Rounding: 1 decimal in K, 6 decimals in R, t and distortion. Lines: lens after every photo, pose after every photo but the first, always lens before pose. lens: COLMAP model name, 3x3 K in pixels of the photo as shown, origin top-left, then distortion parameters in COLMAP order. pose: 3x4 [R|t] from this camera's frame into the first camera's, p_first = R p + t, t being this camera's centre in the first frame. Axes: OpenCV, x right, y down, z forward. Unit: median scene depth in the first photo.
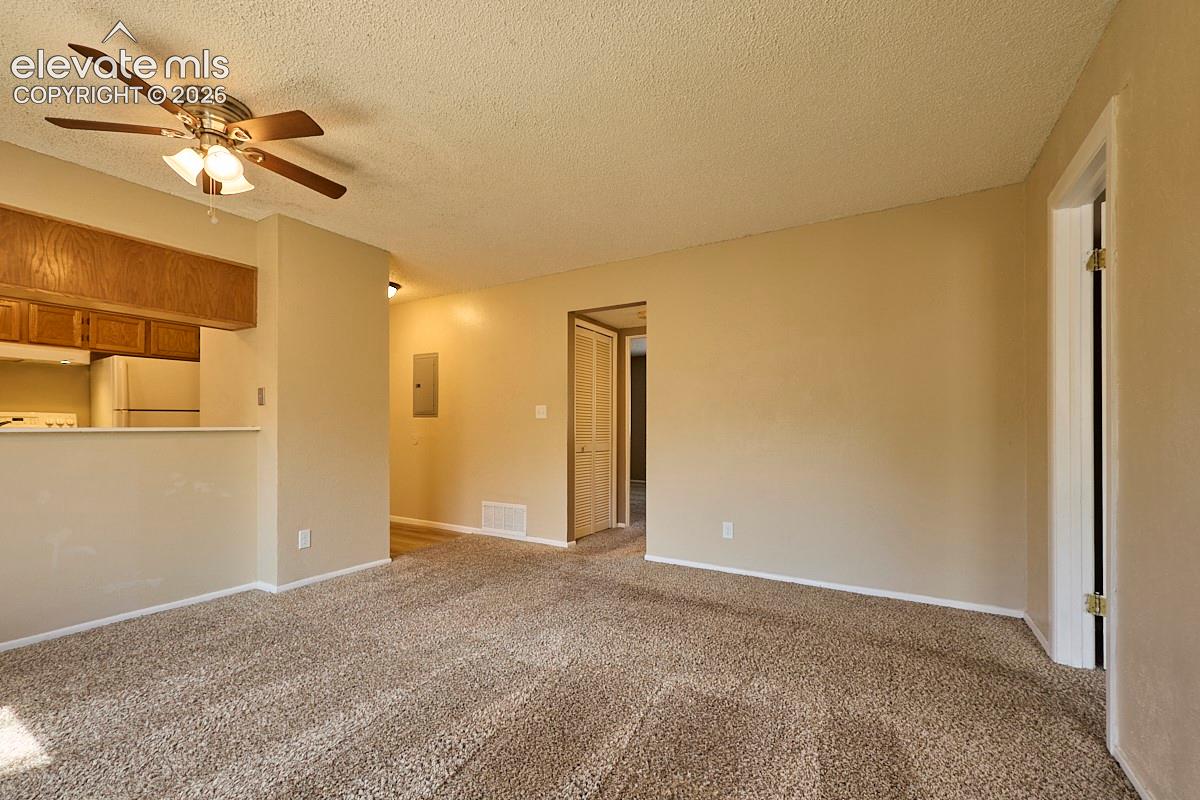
lens RADIAL K [[518.1, 0, 576.9], [0, 518.1, 422.6], [0, 0, 1]] dist [0.000180, 0.000269]
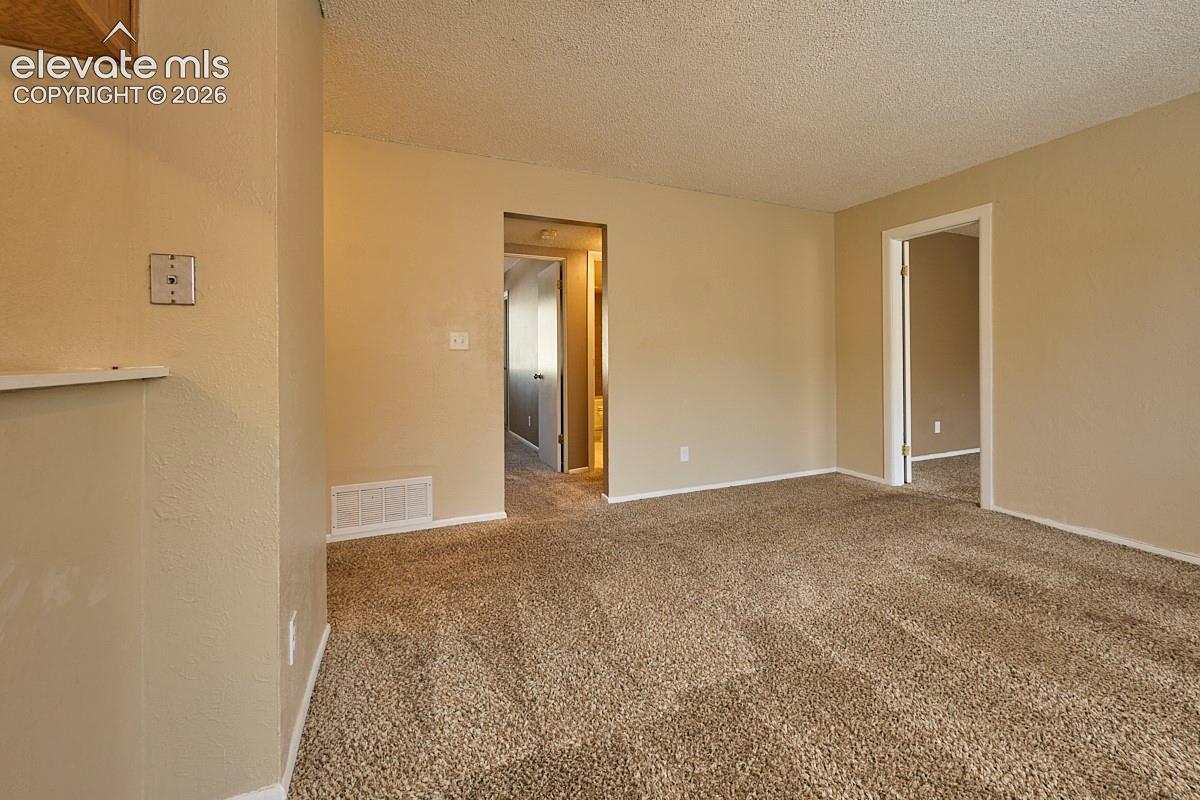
lens RADIAL K [[512.0, 0, 697.7], [0, 512.0, 367.9], [0, 0, 1]] dist [-0.000594, 0.000021]
pose [[0.485767, -0.018939, 0.873883, -0.902379], [-0.002120, 0.999737, 0.022845, 0.001095], [-0.874086, -0.012950, 0.485598, 0.645751]]
